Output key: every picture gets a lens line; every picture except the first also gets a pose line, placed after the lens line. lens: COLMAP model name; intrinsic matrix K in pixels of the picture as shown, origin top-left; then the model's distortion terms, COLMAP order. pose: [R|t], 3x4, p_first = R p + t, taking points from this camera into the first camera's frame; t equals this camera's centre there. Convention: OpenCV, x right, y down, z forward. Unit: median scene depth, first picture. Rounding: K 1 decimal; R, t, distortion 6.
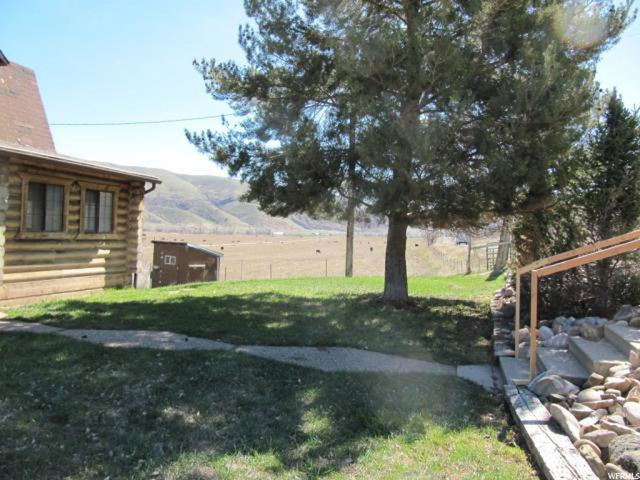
lens RADIAL K [[525.2, 0, 318.5], [0, 525.2, 238.9], [0, 0, 1]] dist [-0.060194, 0.026376]
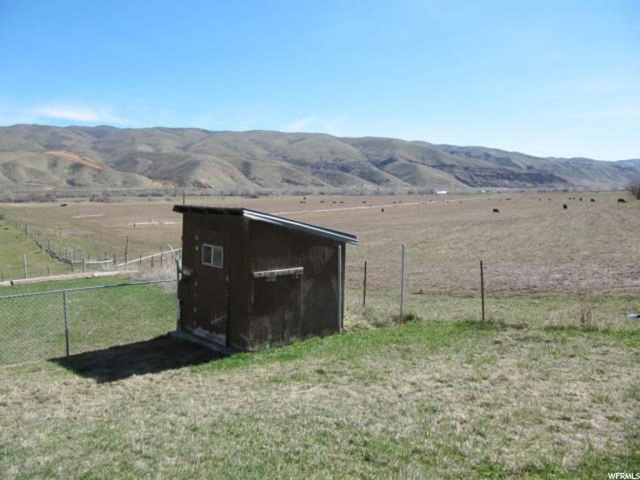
lens RADIAL K [[525.2, 0, 319.2], [0, 525.2, 233.1], [0, 0, 1]] dist [-0.060194, 0.026376]
pose [[0.953340, -0.012749, -0.301629, -0.015929], [0.031967, 0.997754, 0.058865, 0.000710], [0.300201, -0.065761, 0.951606, 0.111023]]
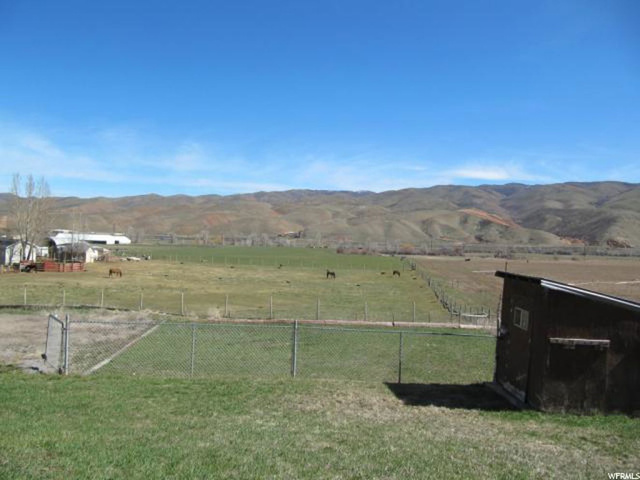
lens RADIAL K [[525.2, 0, 303.0], [0, 525.2, 235.8], [0, 0, 1]] dist [-0.060194, 0.026376]
pose [[0.475499, -0.033862, -0.879064, 0.000377], [-0.019600, 0.998603, -0.049069, -0.000327], [0.879498, 0.040562, 0.474171, 0.108053]]
